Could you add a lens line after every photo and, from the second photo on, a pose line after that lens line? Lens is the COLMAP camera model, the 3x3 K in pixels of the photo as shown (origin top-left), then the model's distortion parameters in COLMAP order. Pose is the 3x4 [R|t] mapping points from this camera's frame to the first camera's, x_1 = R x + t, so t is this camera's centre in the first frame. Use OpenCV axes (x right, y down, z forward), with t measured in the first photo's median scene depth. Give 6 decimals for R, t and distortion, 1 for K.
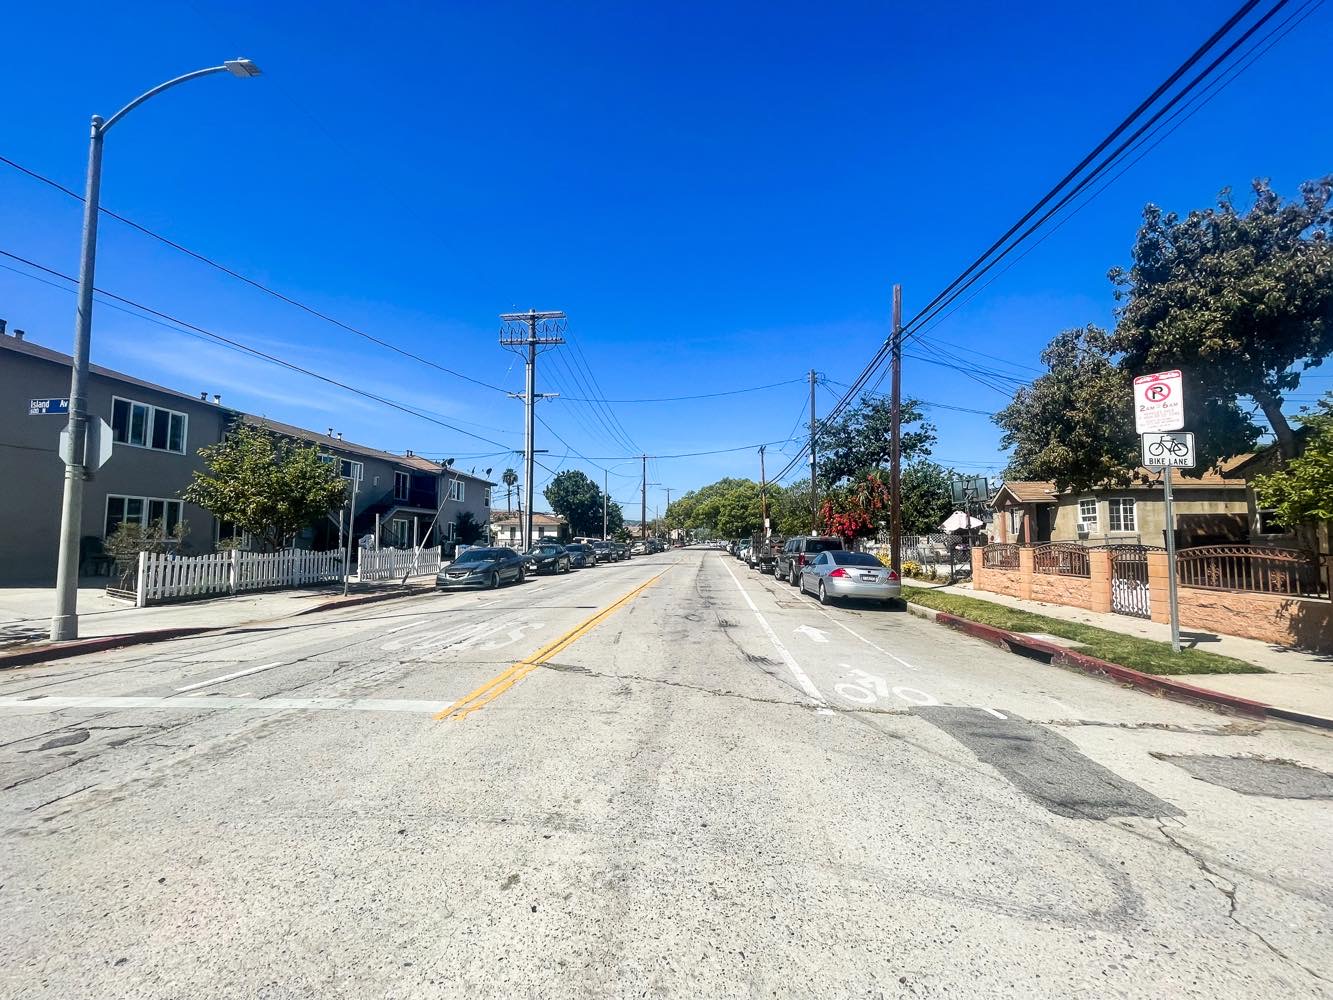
lens RADIAL K [[541.7, 0, 660.1], [0, 541.7, 506.2], [0, 0, 1]] dist [0.001500, 0.000111]
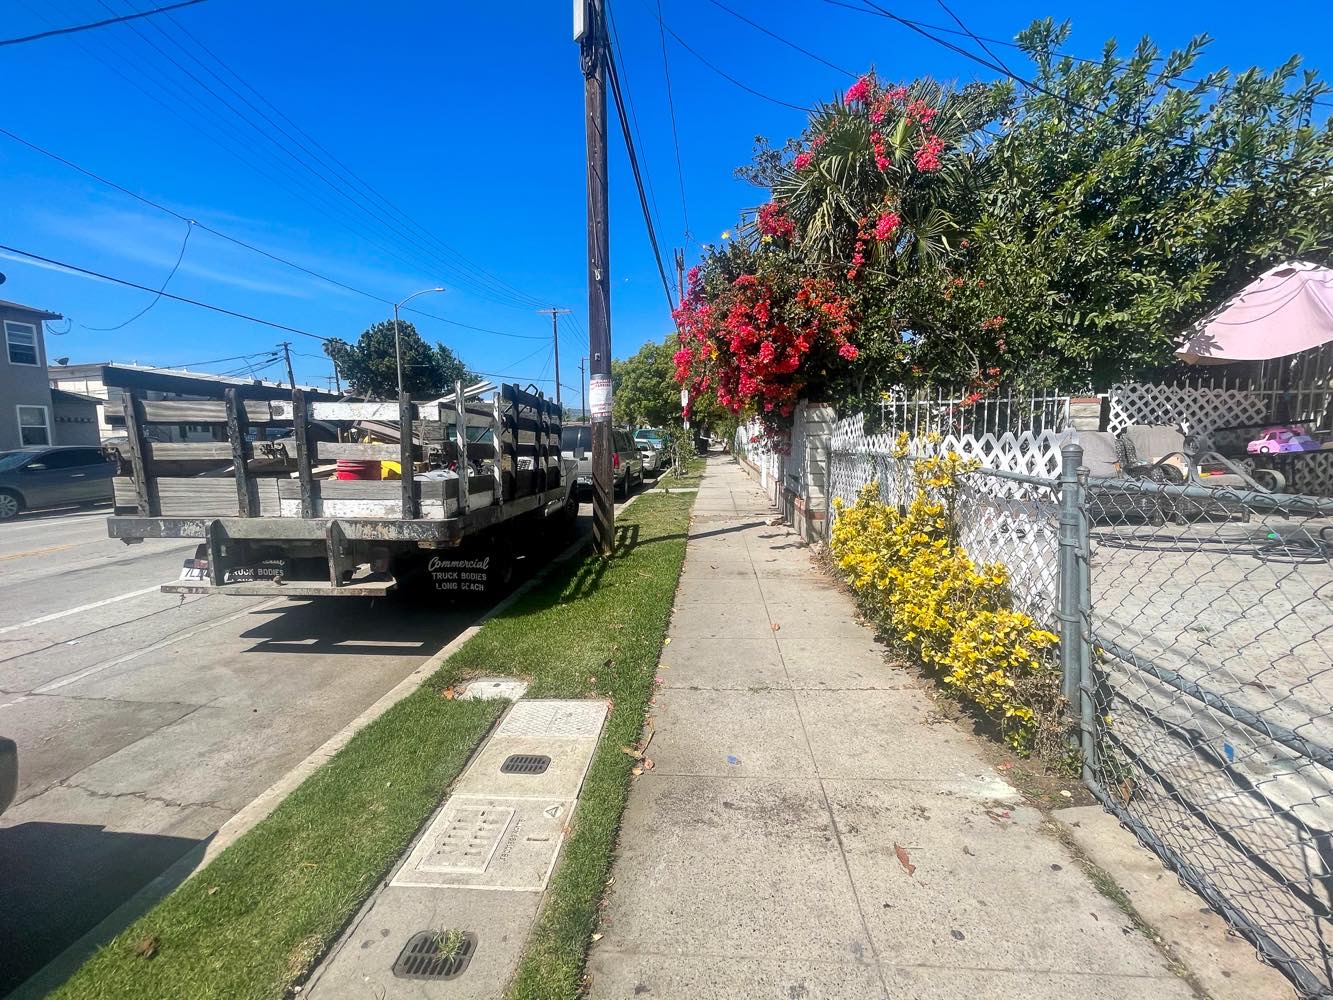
lens RADIAL K [[545.1, 0, 668.2], [0, 545.1, 503.5], [0, 0, 1]] dist [0.001402, -0.000467]
pose [[0.999822, -0.016709, 0.008730, 0.307188], [0.014730, 0.981403, 0.191394, 0.052476], [-0.011765, -0.191231, 0.981475, 0.763690]]
